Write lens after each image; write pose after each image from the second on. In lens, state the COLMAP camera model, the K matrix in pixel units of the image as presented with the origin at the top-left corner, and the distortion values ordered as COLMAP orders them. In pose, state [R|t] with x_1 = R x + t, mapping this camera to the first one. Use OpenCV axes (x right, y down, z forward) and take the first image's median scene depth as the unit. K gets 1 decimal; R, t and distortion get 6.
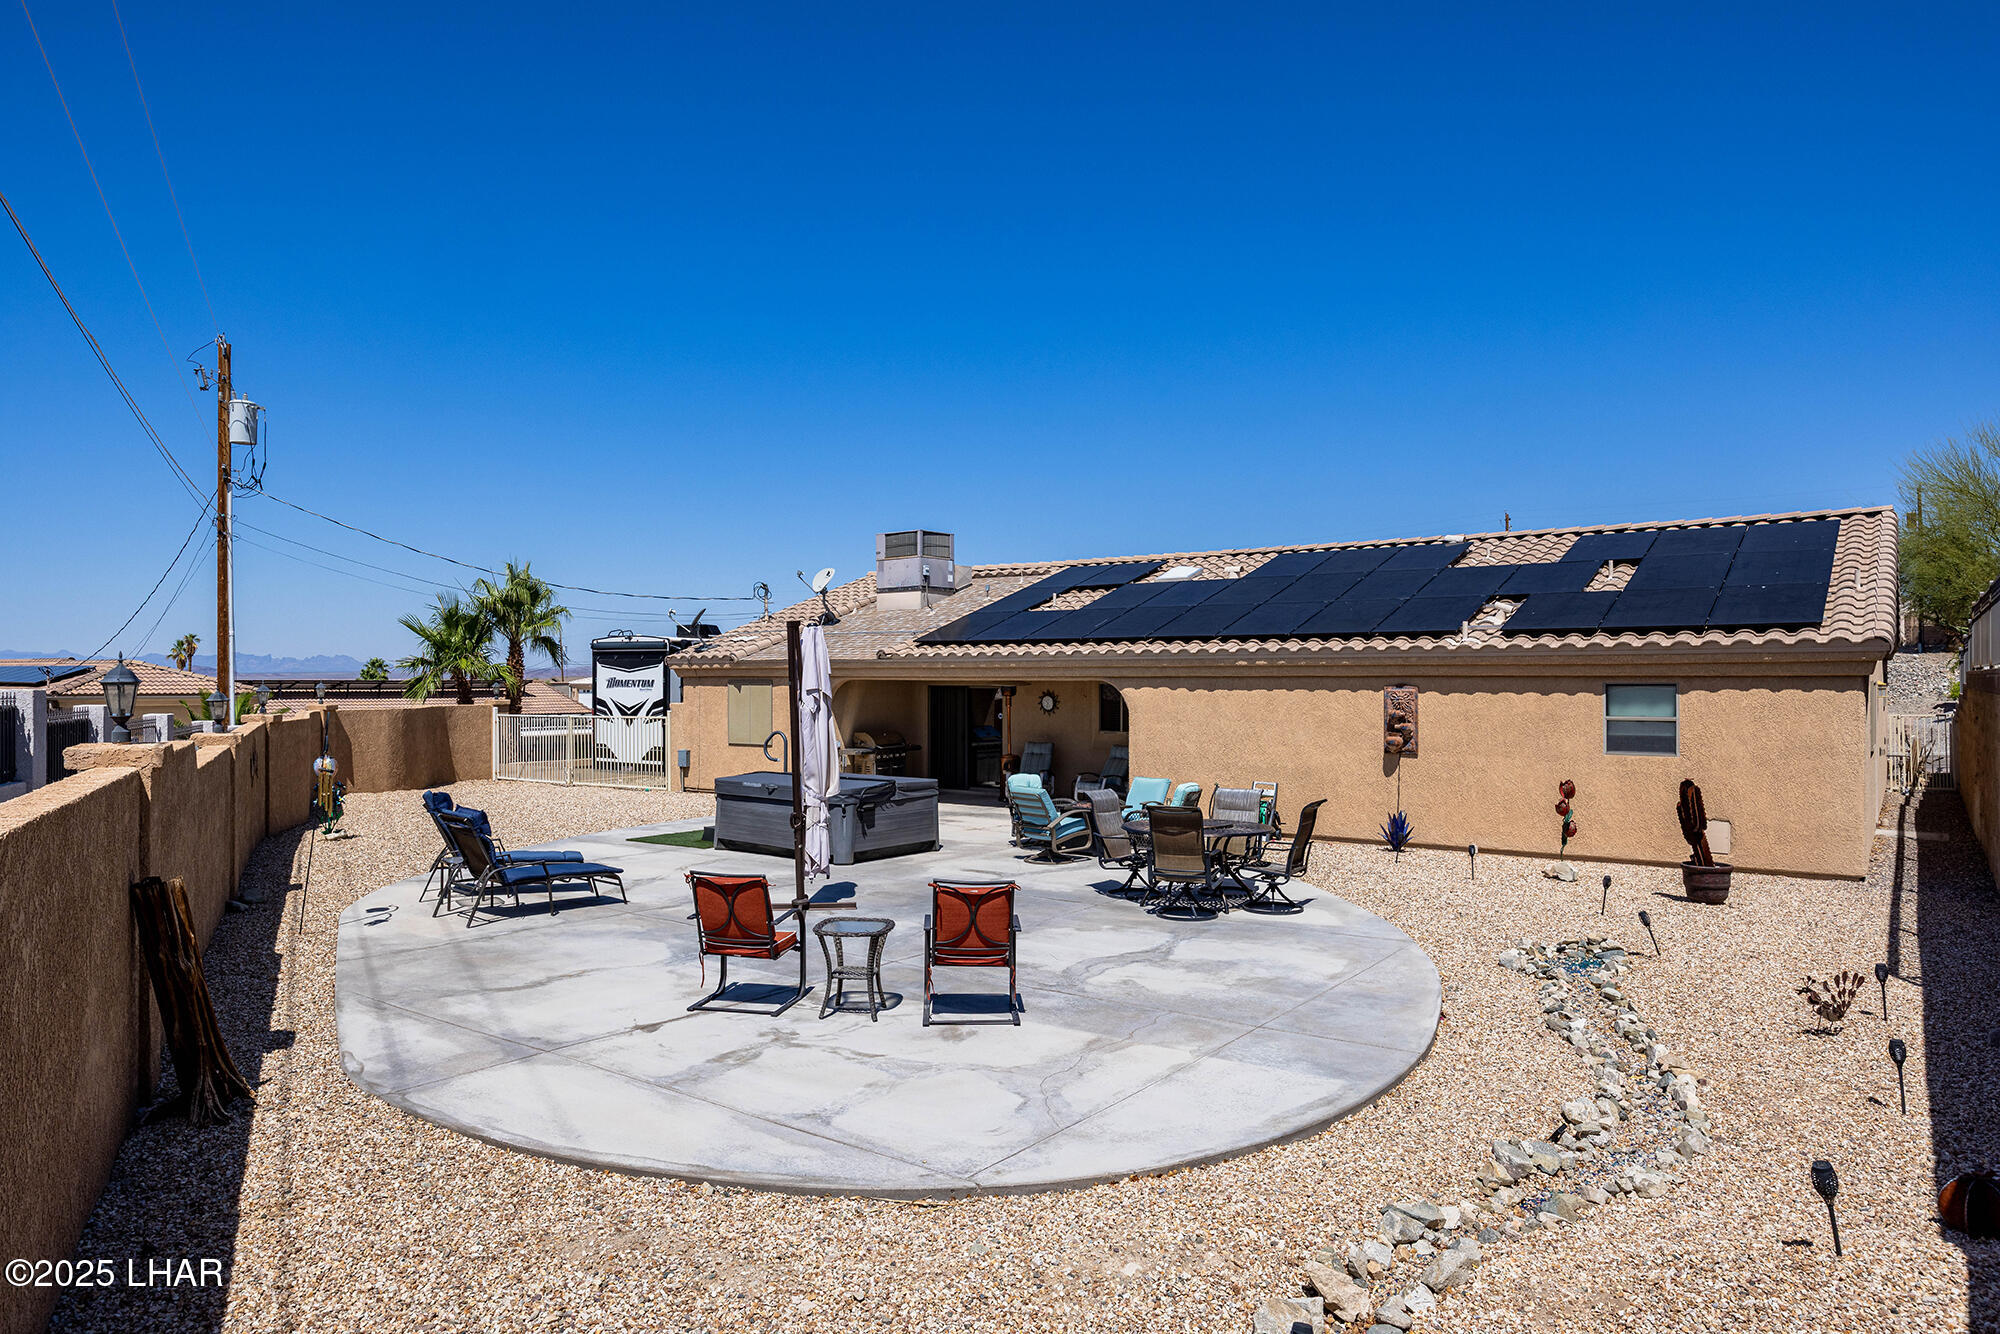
lens RADIAL K [[1261.4, 0, 988.6], [0, 1261.4, 668.4], [0, 0, 1]] dist [-0.005379, -0.000995]
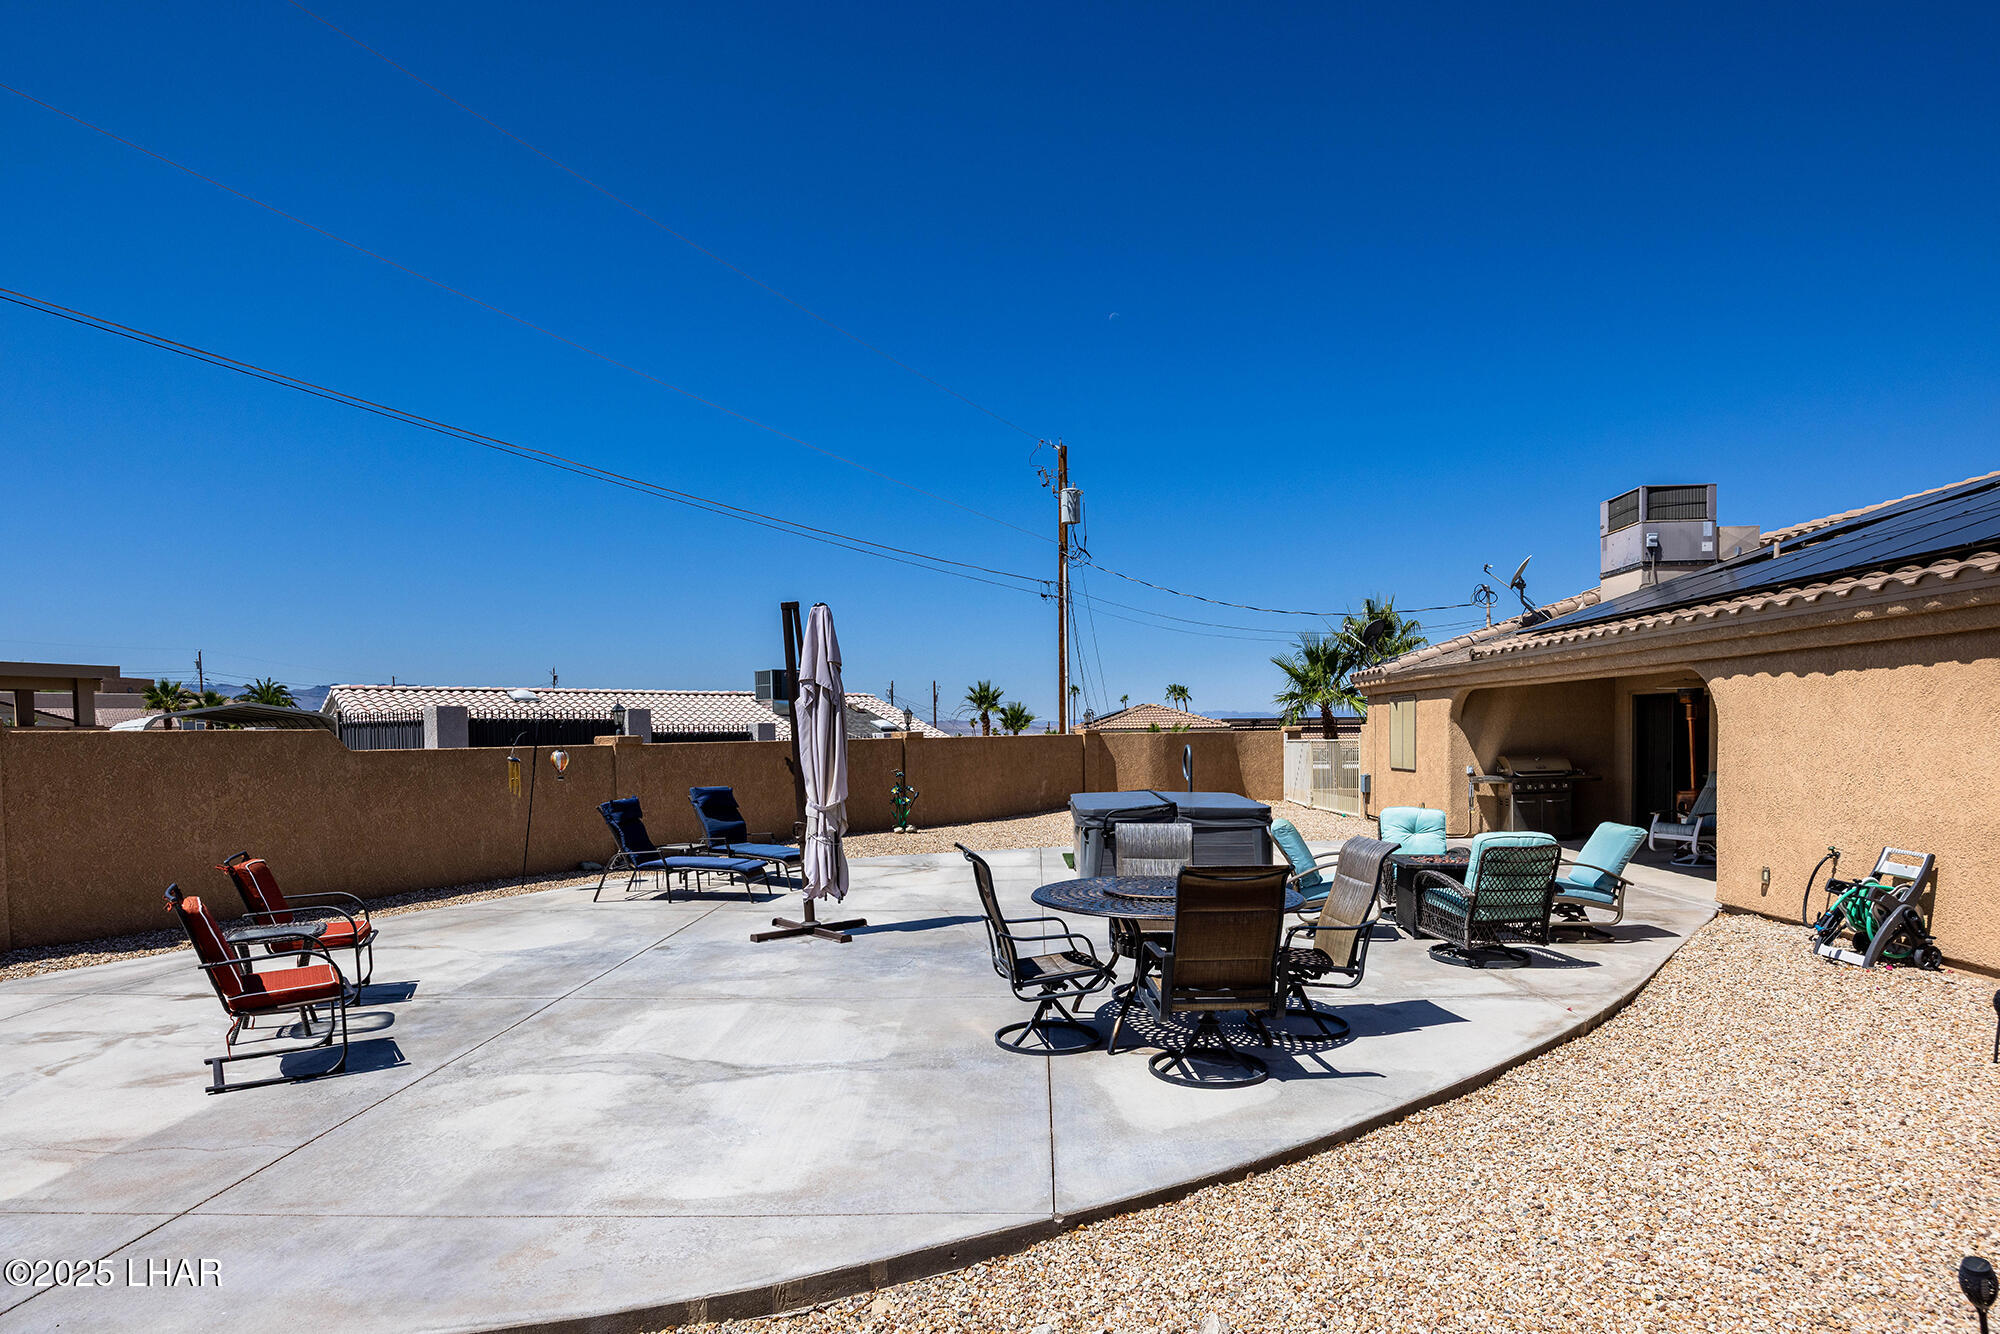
lens RADIAL K [[1070.5, 0, 995.1], [0, 1070.5, 762.4], [0, 0, 1]] dist [-0.004273, -0.002020]
pose [[0.563612, 0.015023, -0.825903, 0.274301], [0.020260, 0.999282, 0.032003, 0.026406], [0.825791, -0.034770, 0.562903, 0.354934]]
